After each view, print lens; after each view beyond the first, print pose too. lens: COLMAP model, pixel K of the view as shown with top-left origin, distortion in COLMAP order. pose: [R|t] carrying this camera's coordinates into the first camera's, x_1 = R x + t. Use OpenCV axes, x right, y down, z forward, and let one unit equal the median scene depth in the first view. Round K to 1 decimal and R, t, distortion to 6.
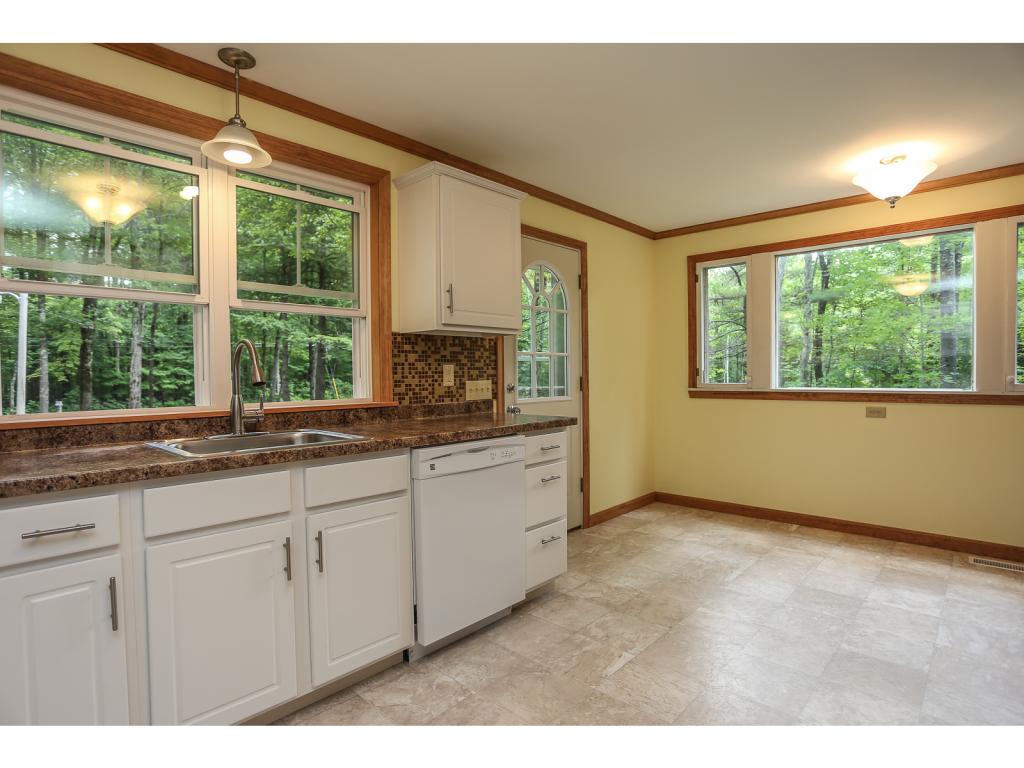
lens RADIAL K [[525.9, 0, 493.6], [0, 525.9, 384.3], [0, 0, 1]] dist [-0.070119, 0.028870]
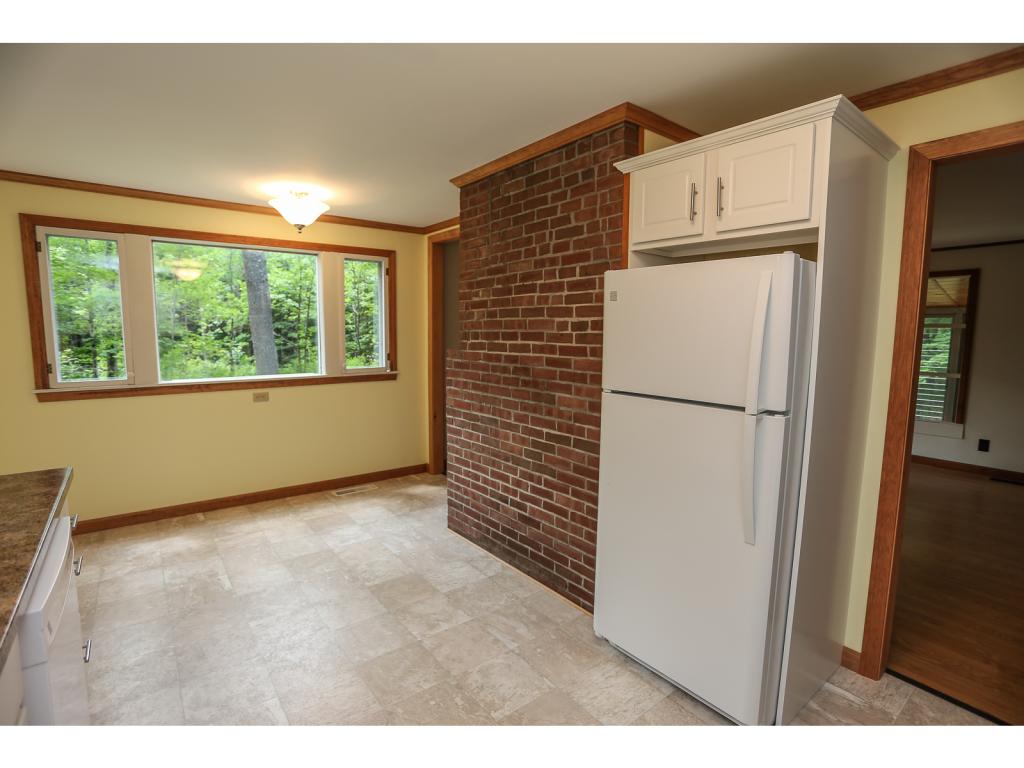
lens RADIAL K [[525.9, 0, 493.6], [0, 525.9, 384.3], [0, 0, 1]] dist [-0.070119, 0.028870]
pose [[0.142979, -0.106249, 0.984006, -0.384157], [0.013691, 0.994338, 0.105376, -0.102880], [-0.989631, -0.001595, 0.143624, 0.332221]]
